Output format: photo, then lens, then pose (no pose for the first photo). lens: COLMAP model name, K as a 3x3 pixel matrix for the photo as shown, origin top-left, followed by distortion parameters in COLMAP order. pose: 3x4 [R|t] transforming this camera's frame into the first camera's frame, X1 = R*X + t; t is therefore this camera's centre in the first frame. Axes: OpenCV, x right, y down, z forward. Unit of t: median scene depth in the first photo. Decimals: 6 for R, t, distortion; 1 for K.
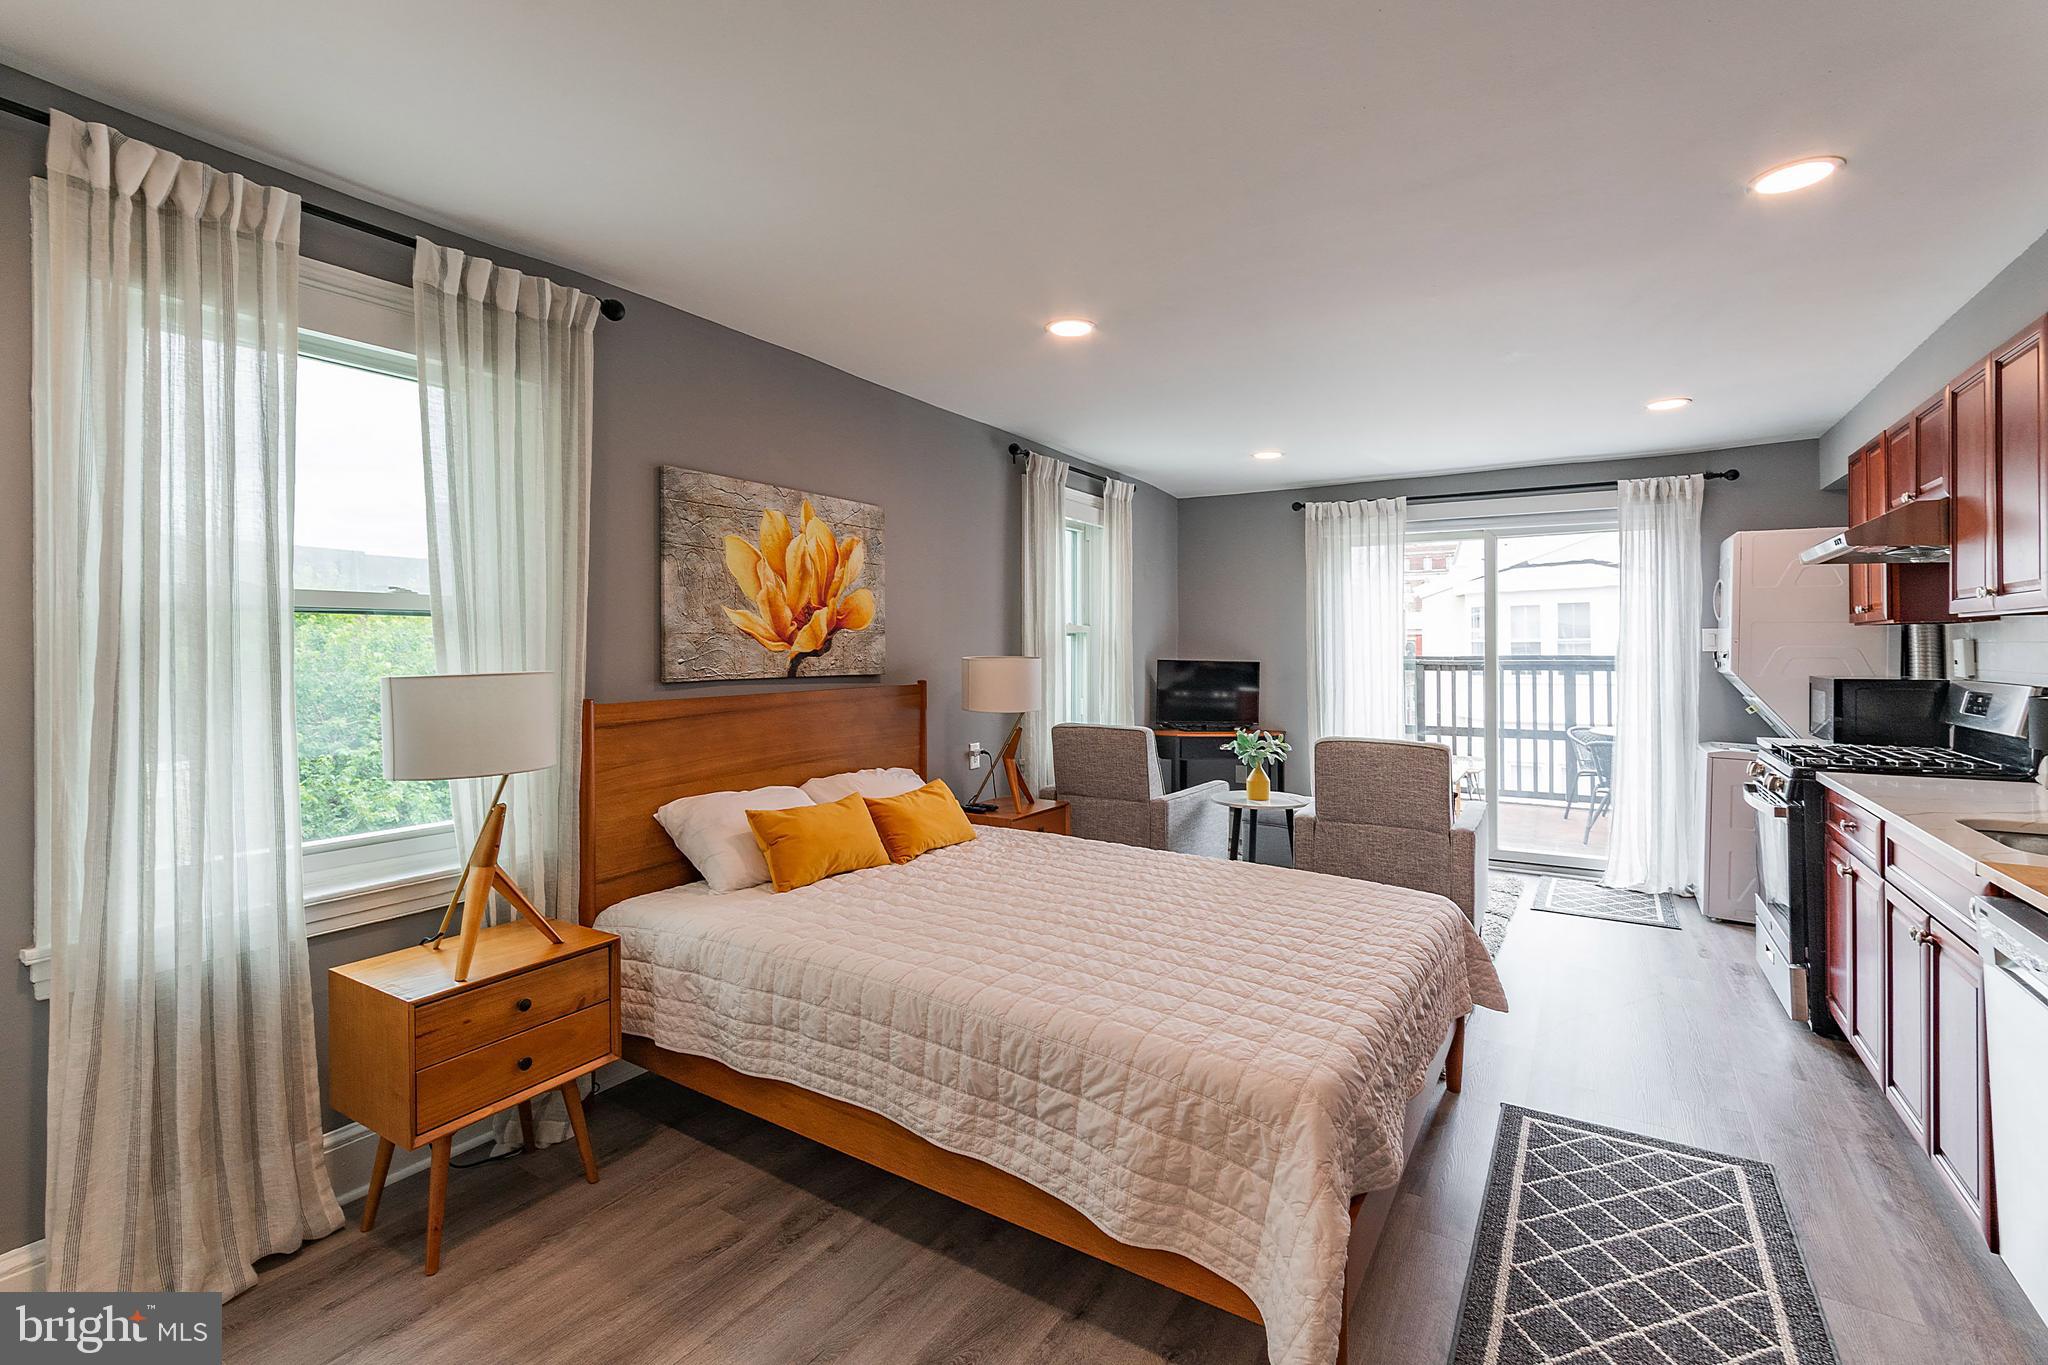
lens RADIAL K [[959.4, 0, 1017.2], [0, 959.4, 646.1], [0, 0, 1]] dist [0.038389, 0.000059]
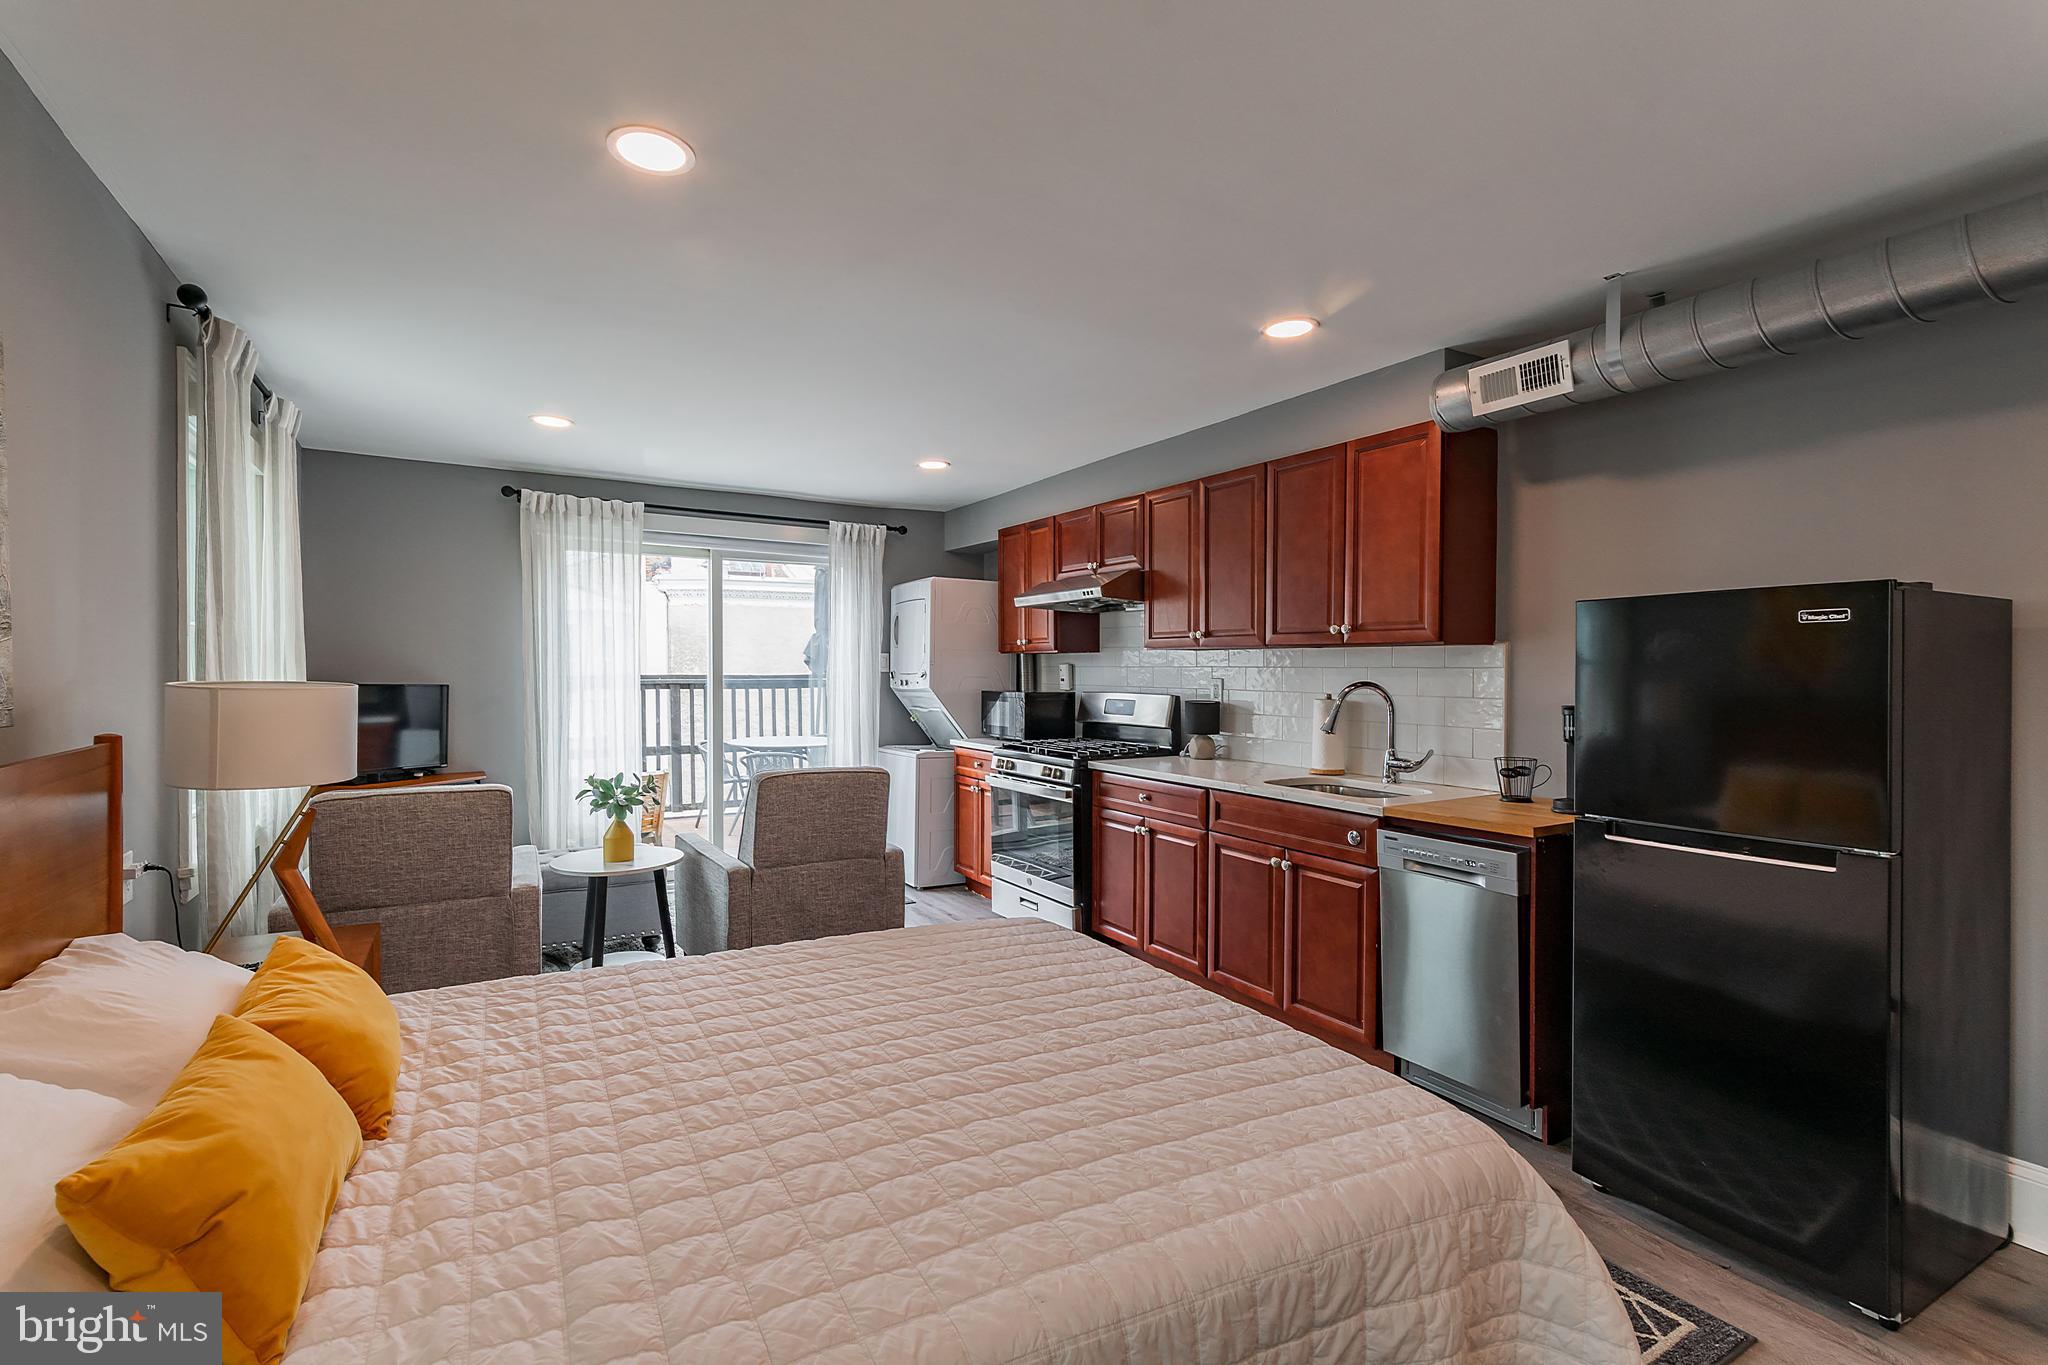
lens RADIAL K [[914.1, 0, 1019.0], [0, 914.1, 664.4], [0, 0, 1]] dist [-0.003414, -0.000005]
pose [[0.465912, 0.007707, 0.884797, -0.225153], [-0.005712, 0.999967, -0.005702, 0.001835], [-0.884812, -0.002397, 0.465941, 0.322485]]
